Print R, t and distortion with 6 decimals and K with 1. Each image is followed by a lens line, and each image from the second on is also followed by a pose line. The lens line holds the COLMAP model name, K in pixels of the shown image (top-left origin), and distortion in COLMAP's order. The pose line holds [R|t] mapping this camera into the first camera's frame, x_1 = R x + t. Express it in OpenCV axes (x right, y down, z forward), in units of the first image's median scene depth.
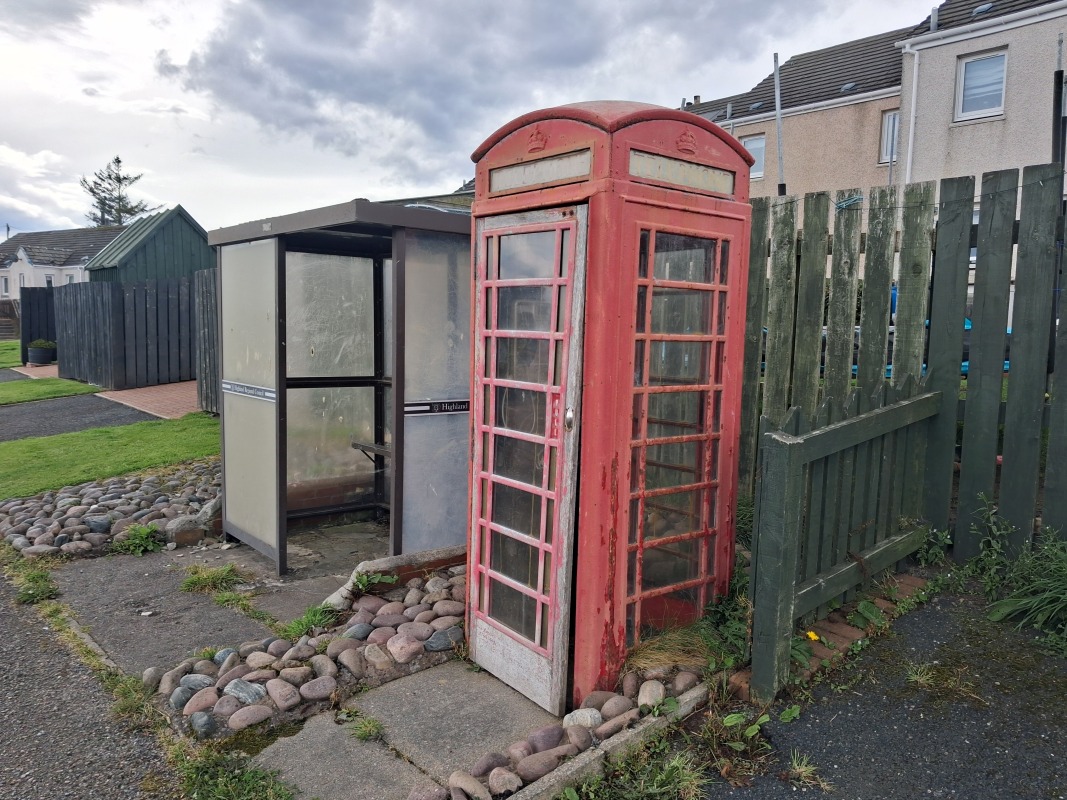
lens RADIAL K [[837.7, 0, 540.7], [0, 837.7, 408.0], [0, 0, 1]] dist [-0.013424, -0.033808]
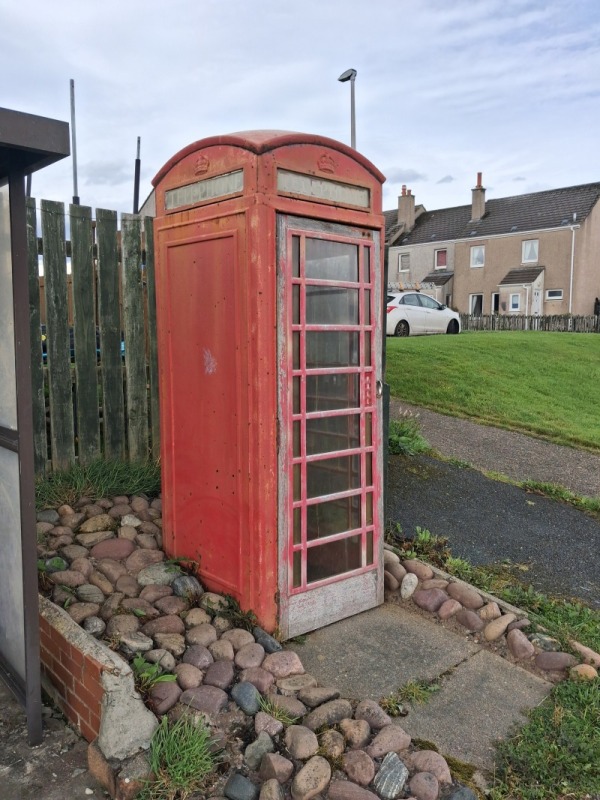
lens RADIAL K [[628.1, 0, 302.5], [0, 628.1, 403.6], [0, 0, 1]] dist [-0.013424, -0.033808]
pose [[-0.049827, -0.137367, 0.989266, -0.856073], [0.096262, 0.985225, 0.141654, -0.105142], [-0.994108, 0.102287, -0.035867, 1.018991]]
